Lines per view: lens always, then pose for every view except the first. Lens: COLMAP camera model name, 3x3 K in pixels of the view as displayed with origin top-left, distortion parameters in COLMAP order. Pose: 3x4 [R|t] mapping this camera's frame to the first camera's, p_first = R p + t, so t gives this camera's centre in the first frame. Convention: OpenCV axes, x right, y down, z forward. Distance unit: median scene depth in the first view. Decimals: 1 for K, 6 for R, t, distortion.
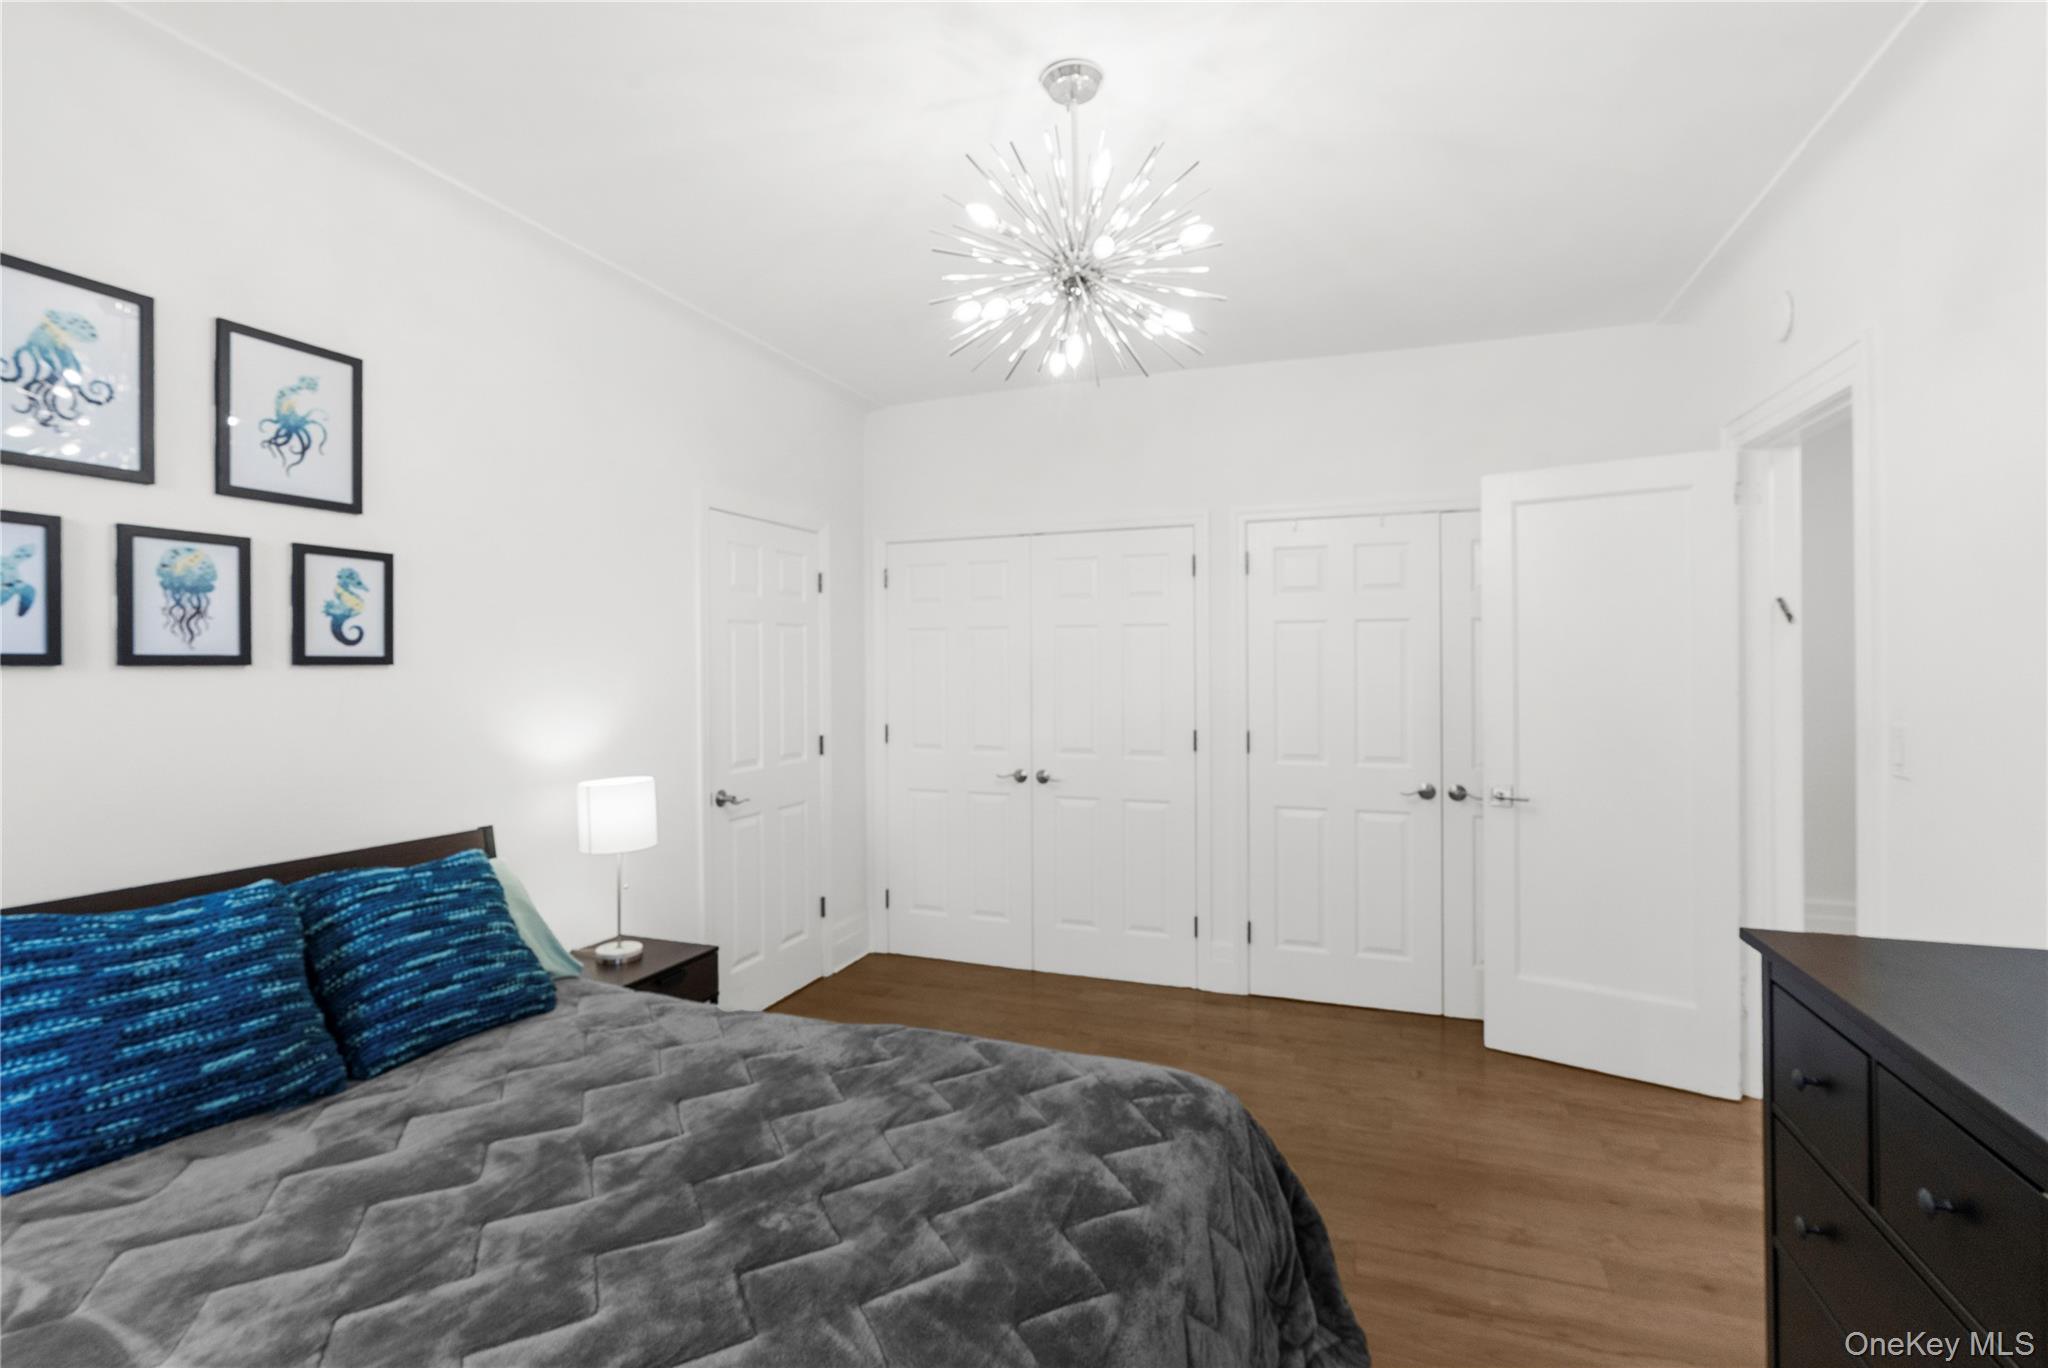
lens RADIAL K [[933.4, 0, 1021.4], [0, 933.4, 669.1], [0, 0, 1]] dist [-0.000362, 0.000692]
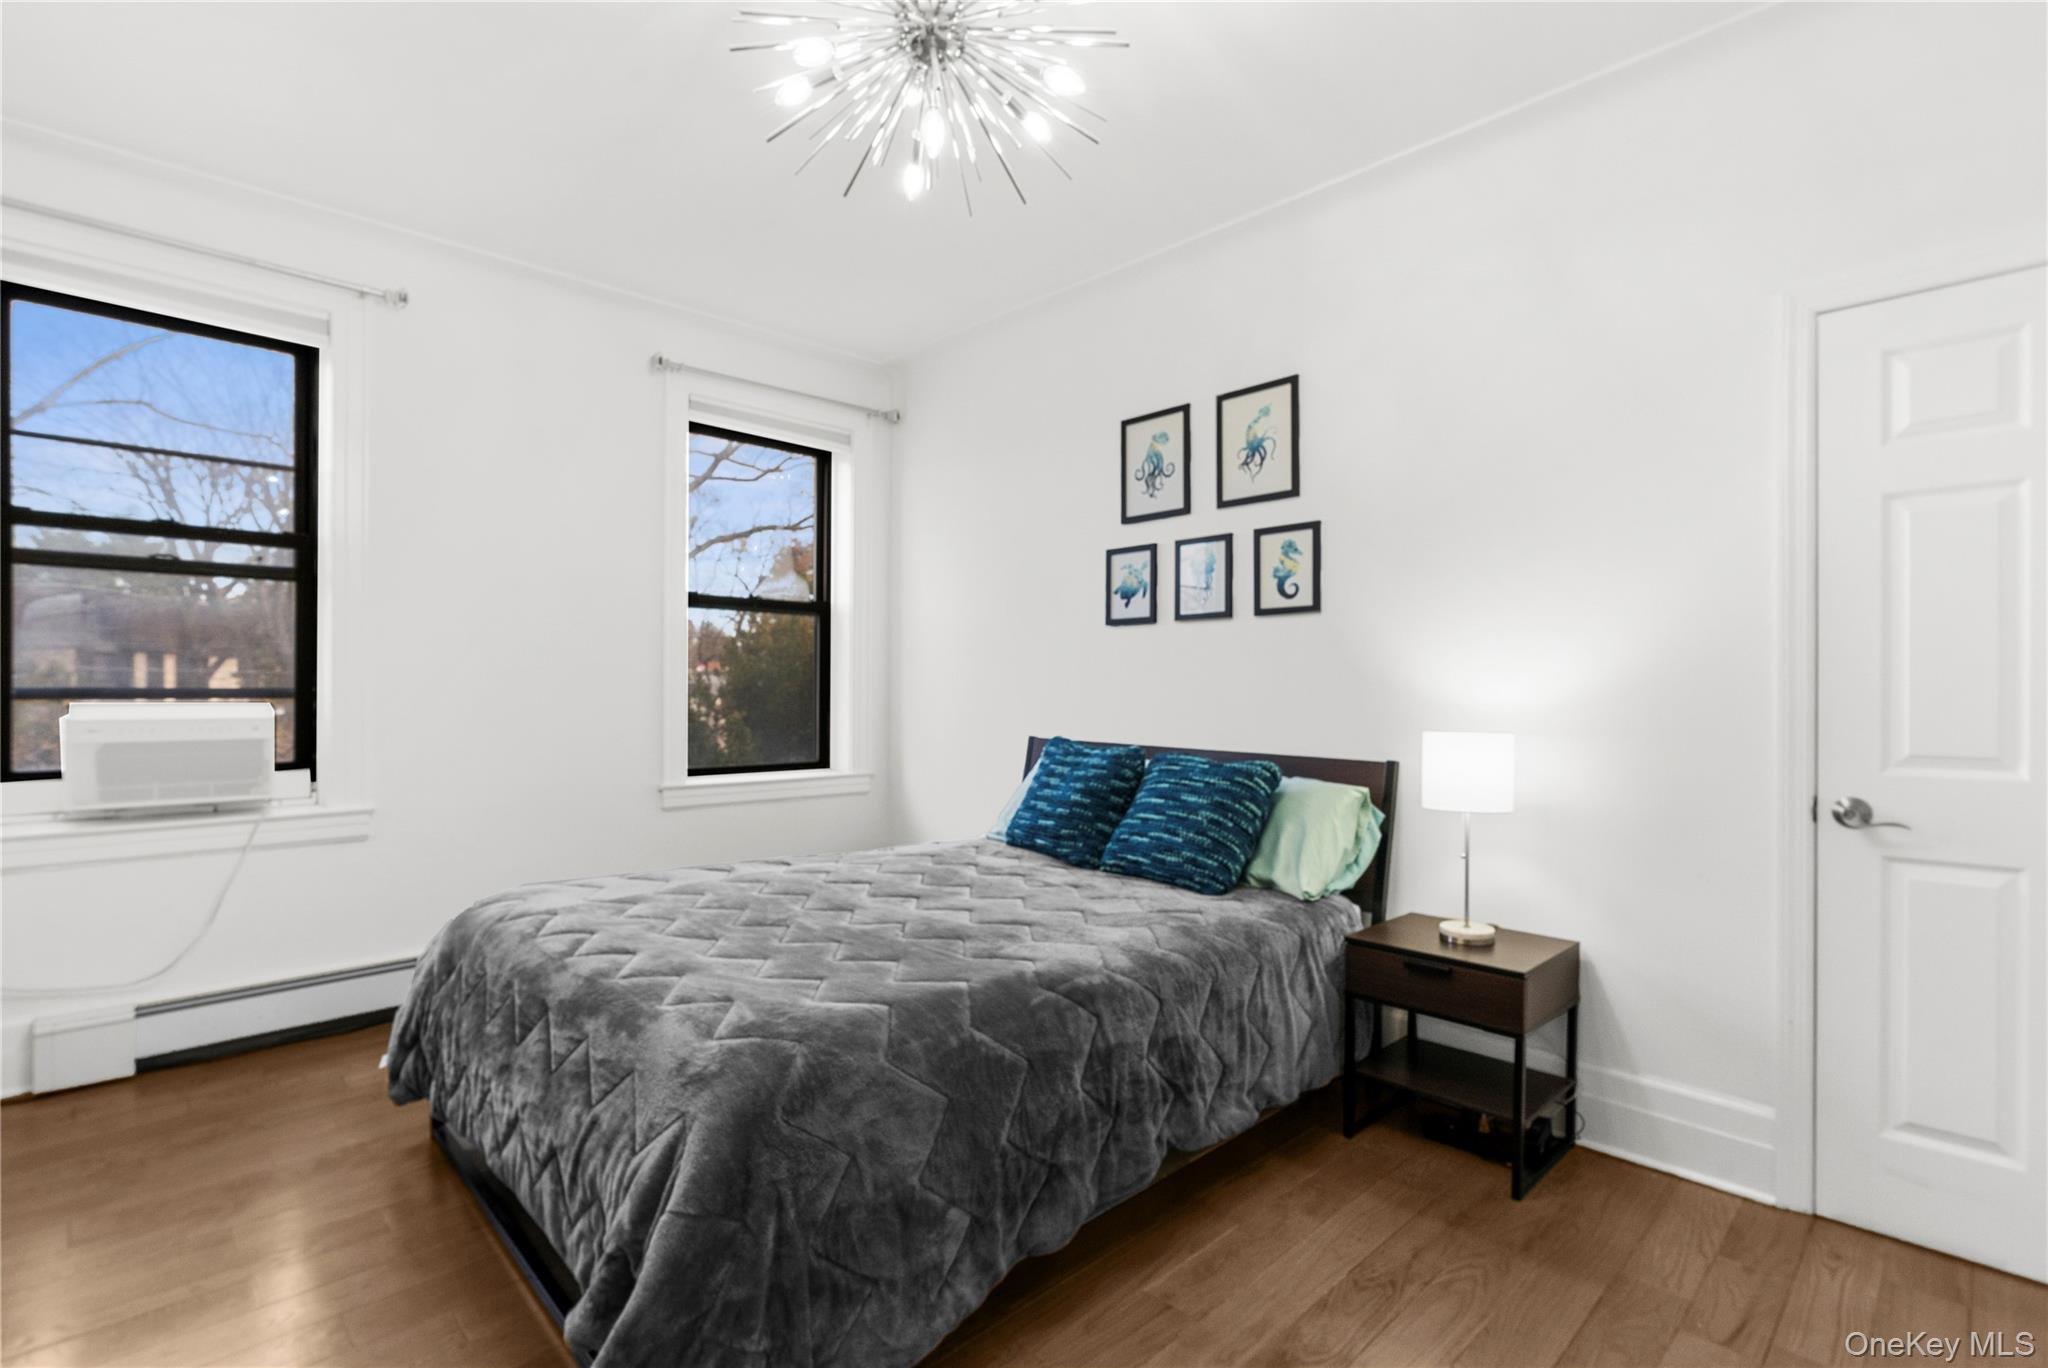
lens RADIAL K [[933.4, 0, 1018.2], [0, 933.4, 689.3], [0, 0, 1]] dist [-0.000362, 0.000692]
pose [[-0.406131, 0.009594, -0.913765, 0.658159], [0.000197, 0.999946, 0.010411, 0.091587], [0.913815, 0.004049, -0.406111, 1.240464]]
